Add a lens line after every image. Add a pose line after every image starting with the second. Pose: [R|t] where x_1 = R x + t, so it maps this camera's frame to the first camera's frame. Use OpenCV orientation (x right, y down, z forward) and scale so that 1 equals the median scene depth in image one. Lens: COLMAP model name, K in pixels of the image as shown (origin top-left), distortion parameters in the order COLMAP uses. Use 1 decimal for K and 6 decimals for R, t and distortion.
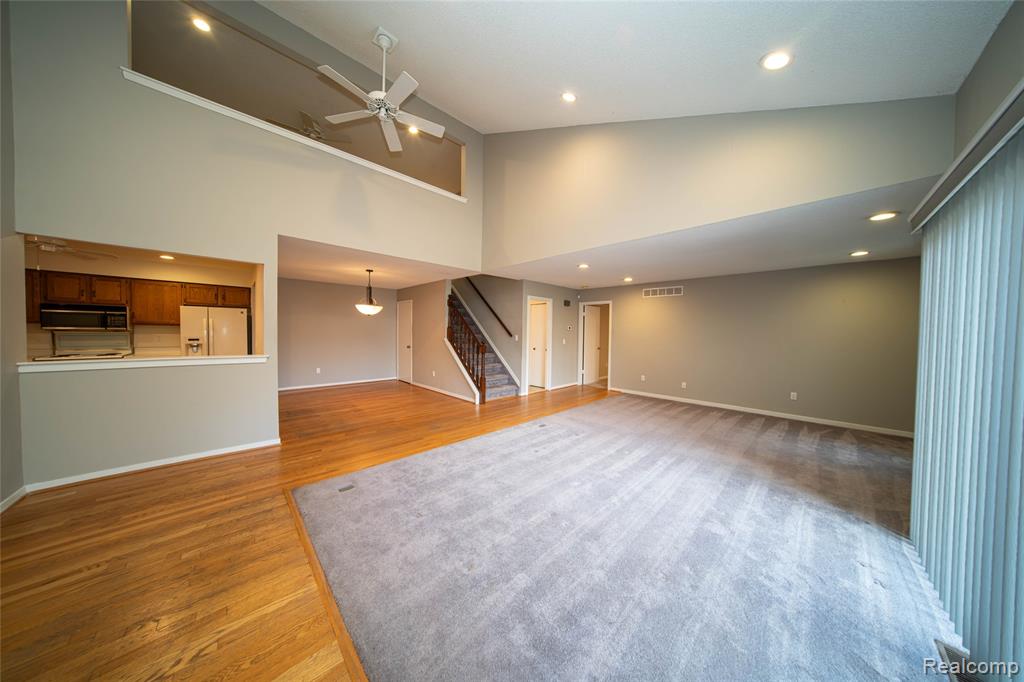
lens RADIAL K [[295.6, 0, 507.8], [0, 295.6, 338.7], [0, 0, 1]] dist [-0.000890, 0.000016]
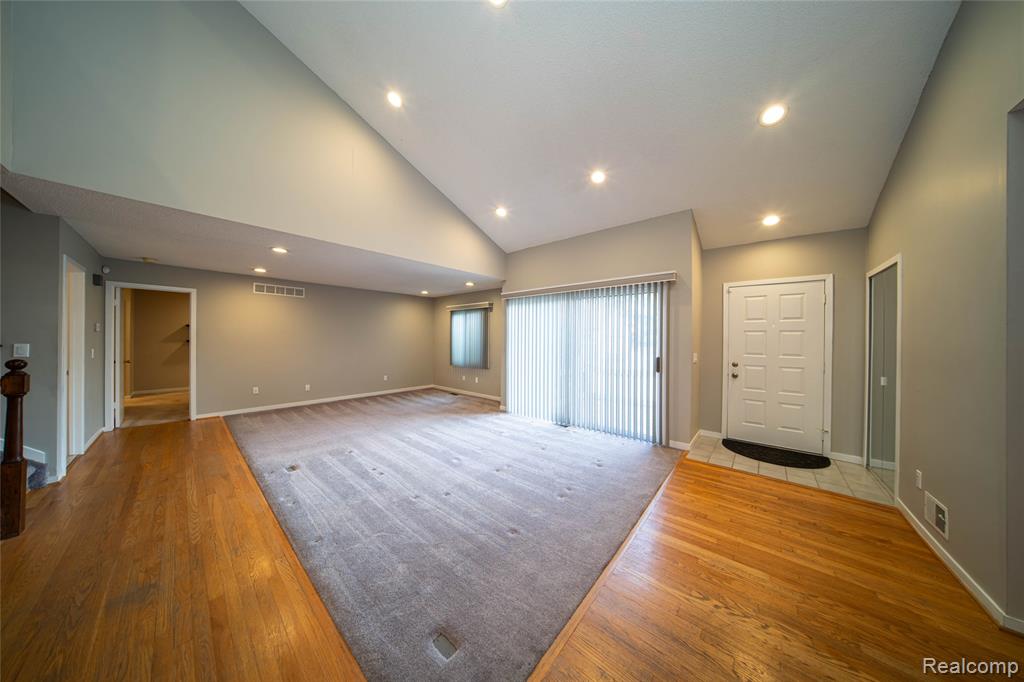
lens RADIAL K [[295.6, 0, 505.6], [0, 295.6, 339.2], [0, 0, 1]] dist [-0.000890, 0.000016]
pose [[-0.057676, -0.023187, 0.998066, -0.442804], [0.016460, 0.999572, 0.024173, -0.019280], [-0.998200, 0.017822, -0.057270, 0.375673]]
